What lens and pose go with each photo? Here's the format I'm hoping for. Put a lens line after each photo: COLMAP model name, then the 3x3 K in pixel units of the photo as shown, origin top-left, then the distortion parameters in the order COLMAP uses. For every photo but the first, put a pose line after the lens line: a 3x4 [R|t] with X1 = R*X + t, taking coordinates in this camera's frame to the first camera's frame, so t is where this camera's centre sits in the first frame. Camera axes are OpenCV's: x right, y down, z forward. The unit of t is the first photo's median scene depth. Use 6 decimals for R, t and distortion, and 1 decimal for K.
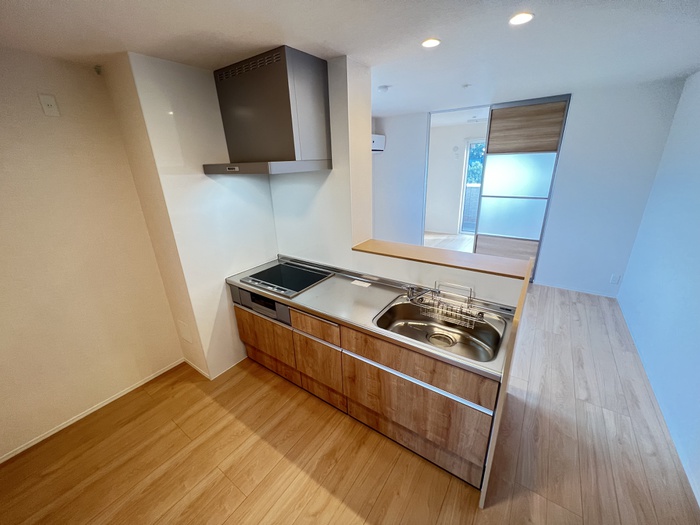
lens RADIAL K [[279.3, 0, 350.0], [0, 279.3, 262.5], [0, 0, 1]] dist [-0.001148, -0.000031]
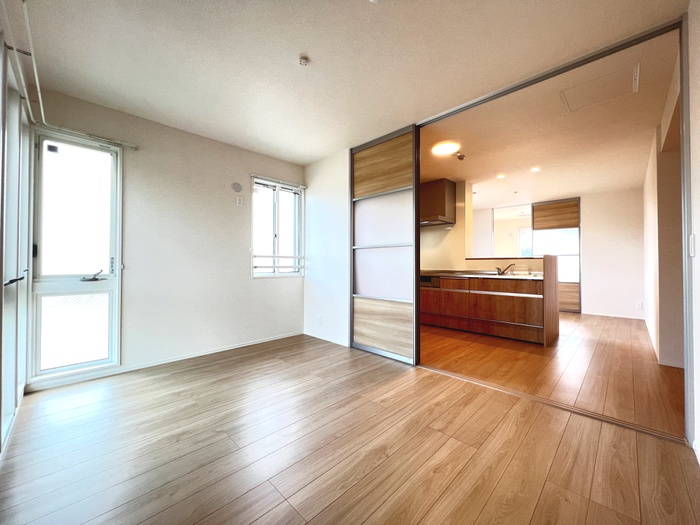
lens RADIAL K [[279.3, 0, 350.0], [0, 279.3, 262.5], [0, 0, 1]] dist [-0.001148, -0.000031]
pose [[0.984616, 0.032396, -0.171700, -0.443616], [-0.089857, 0.936644, -0.338562, 0.699185], [0.149854, 0.348783, 0.925146, -0.963348]]
